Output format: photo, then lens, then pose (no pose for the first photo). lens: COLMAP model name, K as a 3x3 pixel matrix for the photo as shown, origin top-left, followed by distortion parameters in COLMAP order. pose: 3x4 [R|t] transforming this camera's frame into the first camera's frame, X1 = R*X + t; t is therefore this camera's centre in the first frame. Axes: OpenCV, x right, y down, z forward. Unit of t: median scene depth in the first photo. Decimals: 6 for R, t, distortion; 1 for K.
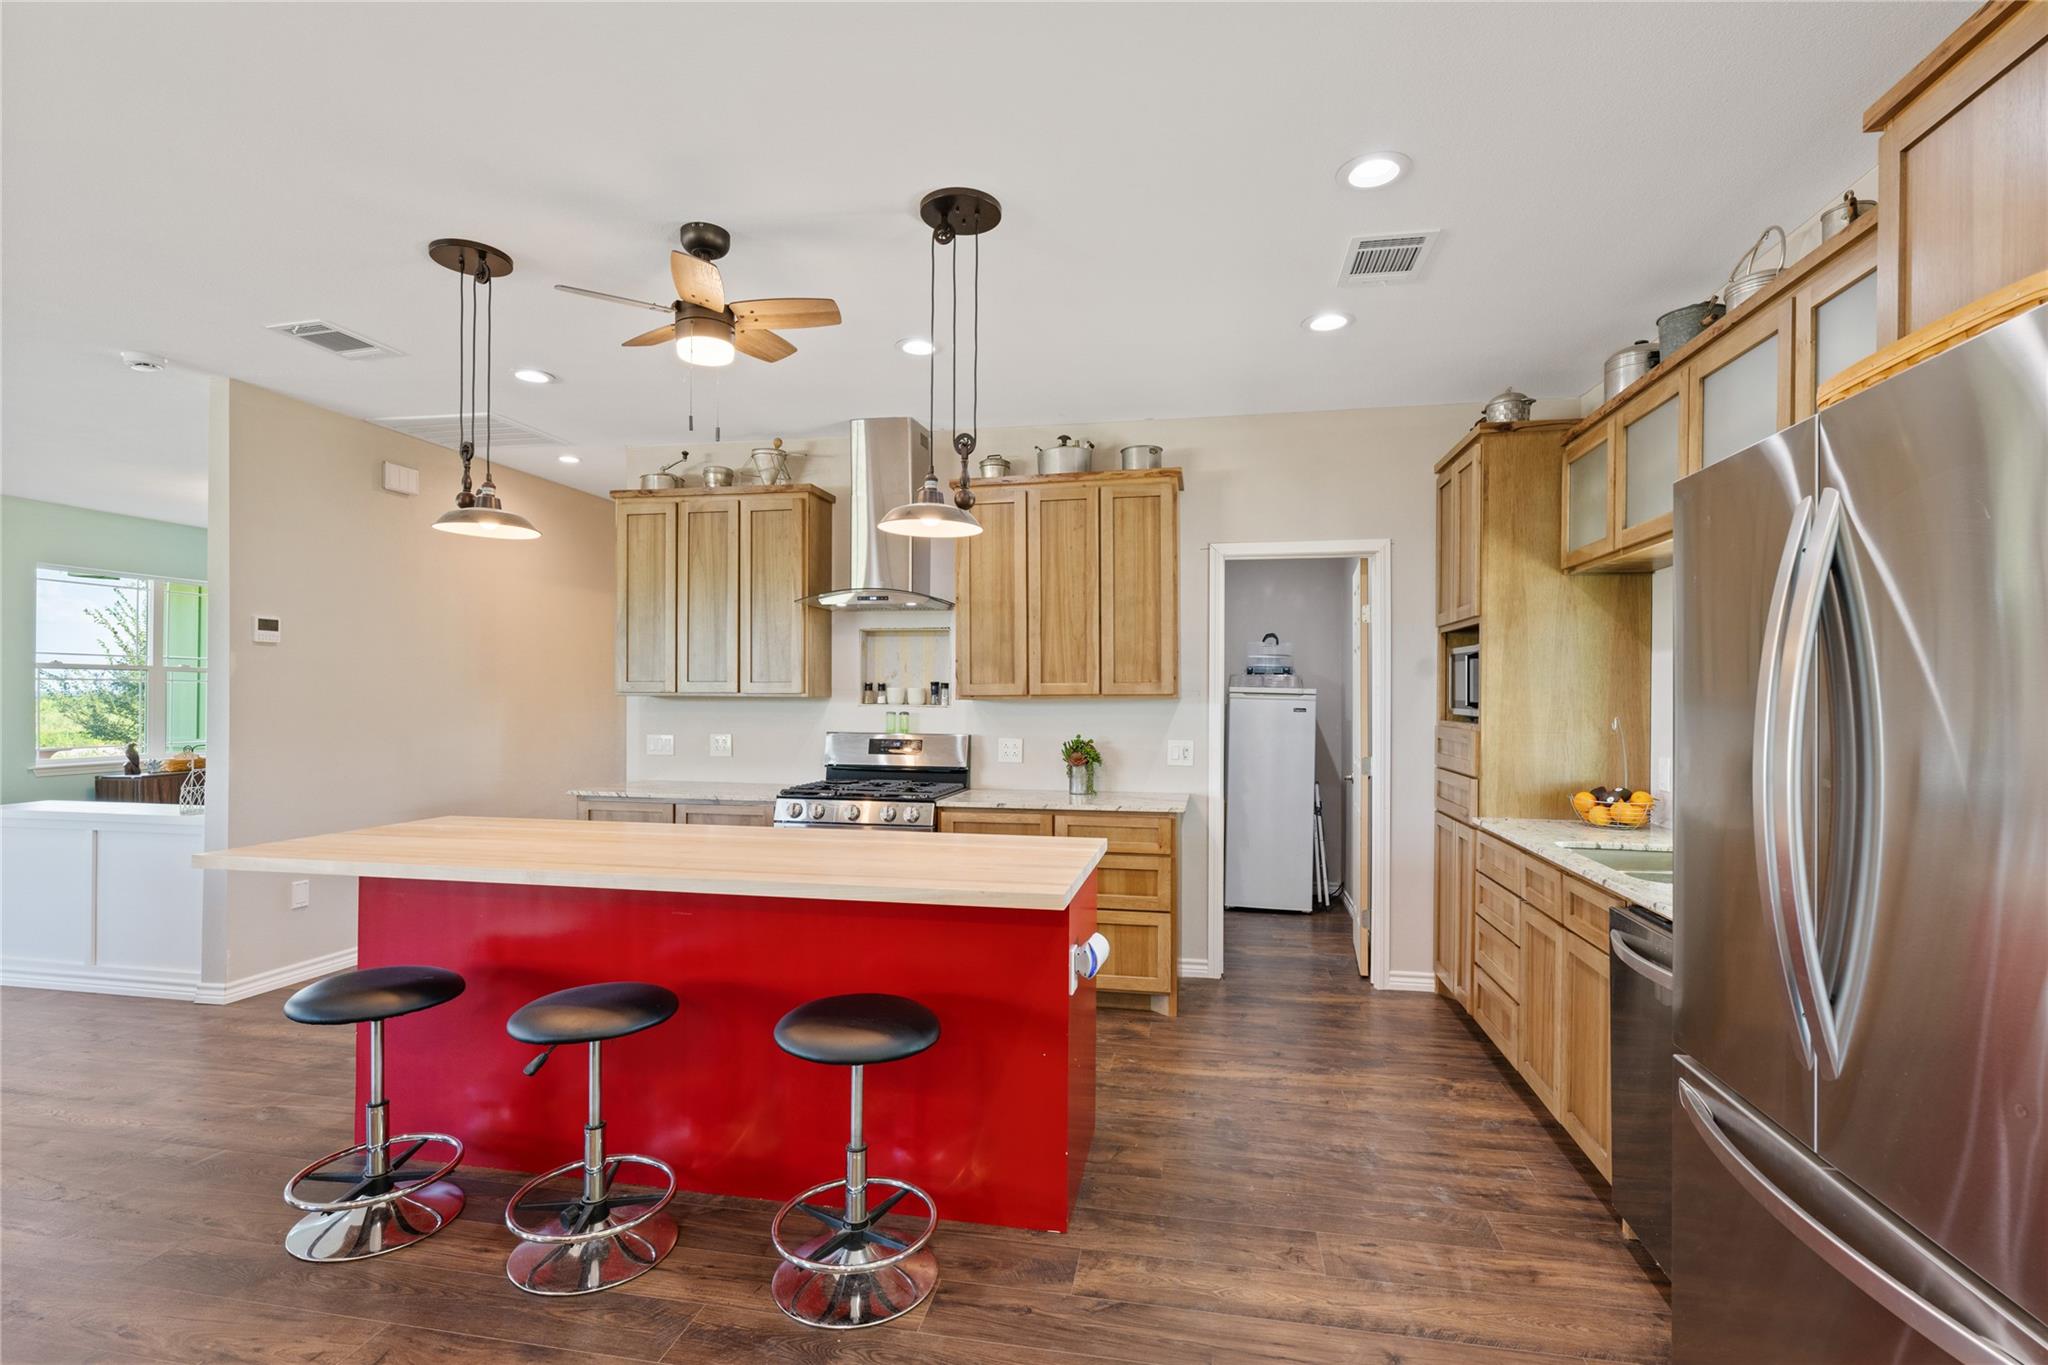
lens RADIAL K [[957.6, 0, 1024.0], [0, 957.6, 682.5], [0, 0, 1]] dist [-0.001782, -0.000138]
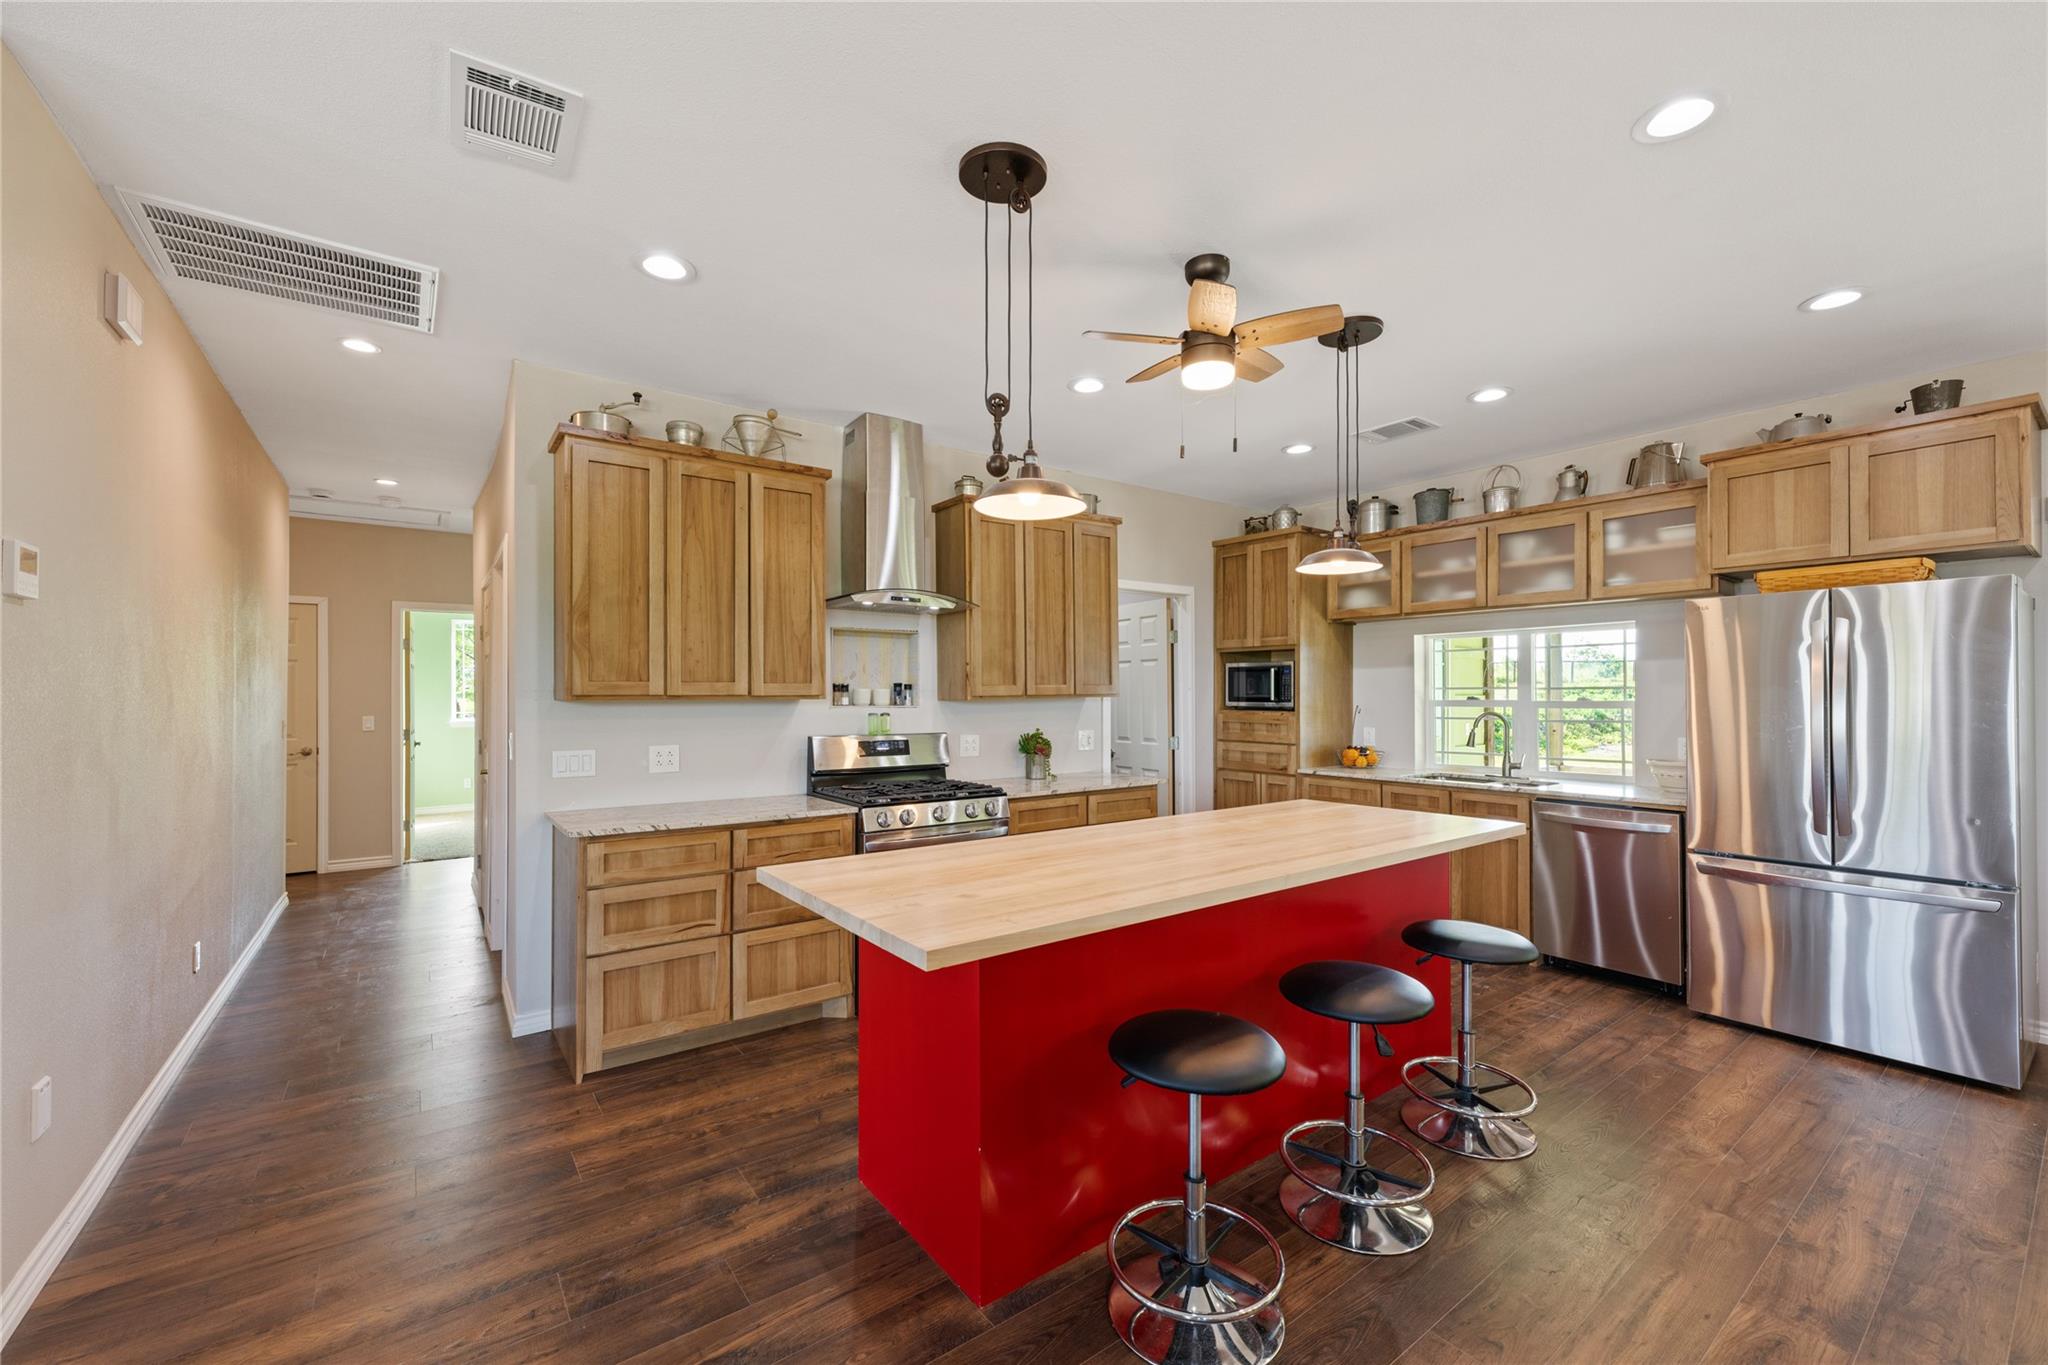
lens RADIAL K [[829.3, 0, 1024.0], [0, 829.3, 682.5], [0, 0, 1]] dist [0.001033, 0.000093]
pose [[0.675918, 0.004622, 0.736962, -0.732982], [-0.005075, 0.999986, -0.001616, -0.000832], [-0.736959, -0.002647, 0.675932, 0.334683]]
